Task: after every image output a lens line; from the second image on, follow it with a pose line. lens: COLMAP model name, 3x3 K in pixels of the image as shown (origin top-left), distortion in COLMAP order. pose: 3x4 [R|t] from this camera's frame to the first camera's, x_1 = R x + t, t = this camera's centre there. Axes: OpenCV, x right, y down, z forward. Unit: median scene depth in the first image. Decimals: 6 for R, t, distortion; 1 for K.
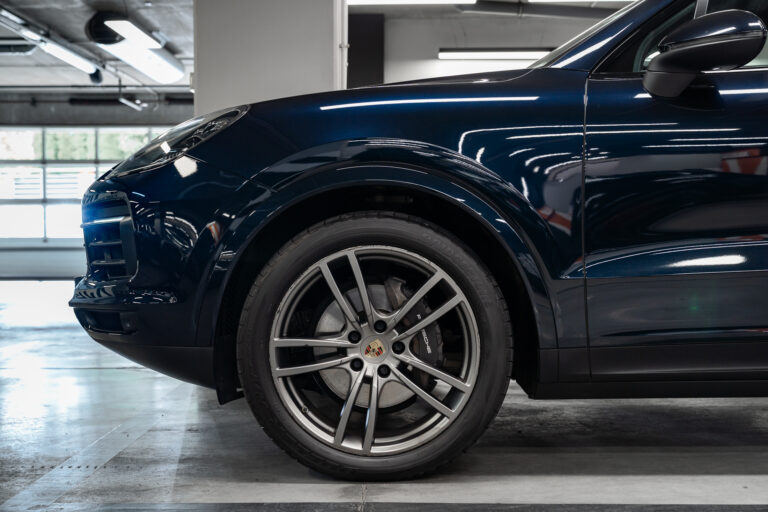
lens RADIAL K [[1035.4, 0, 387.9], [0, 1035.4, 267.6], [0, 0, 1]] dist [0.014970, 0.019778]
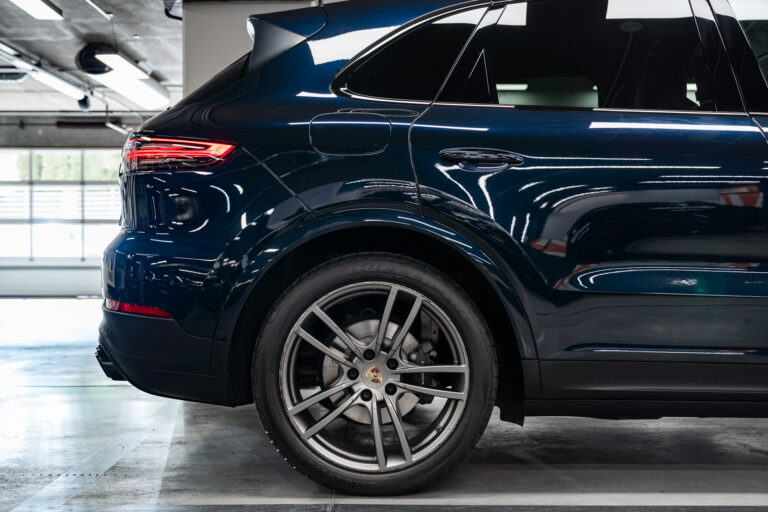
lens RADIAL K [[1035.6, 0, 384.0], [0, 1035.6, 256.0], [0, 0, 1]] dist [0.014262, 0.008885]
pose [[0.999893, 0.002514, 0.014405, 0.004160], [-0.002138, 0.999658, -0.026060, -0.005019], [-0.014466, 0.026027, 0.999557, -0.039979]]
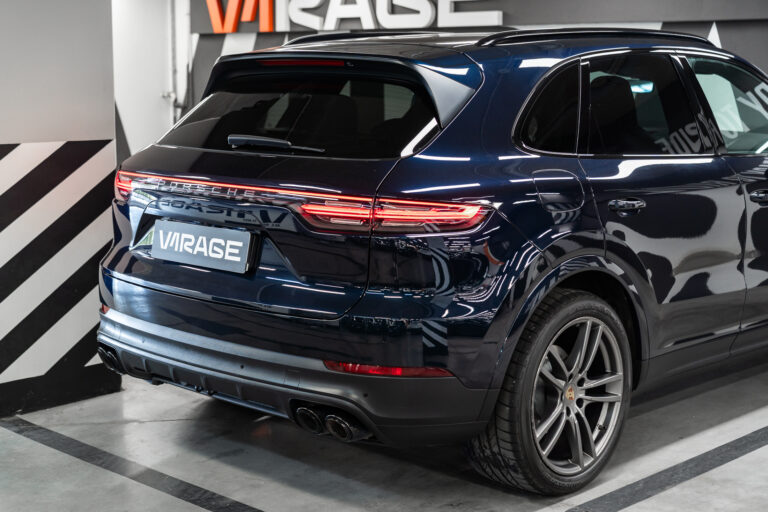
lens RADIAL K [[1220.2, 0, 384.0], [0, 1220.2, 256.0], [0, 0, 1]] dist [0.008180, 0.039696]
pose [[0.679165, -0.102076, 0.726853, -0.320578], [0.012956, 0.991795, 0.127177, -0.075816], [-0.733872, -0.076957, 0.674915, 0.024239]]
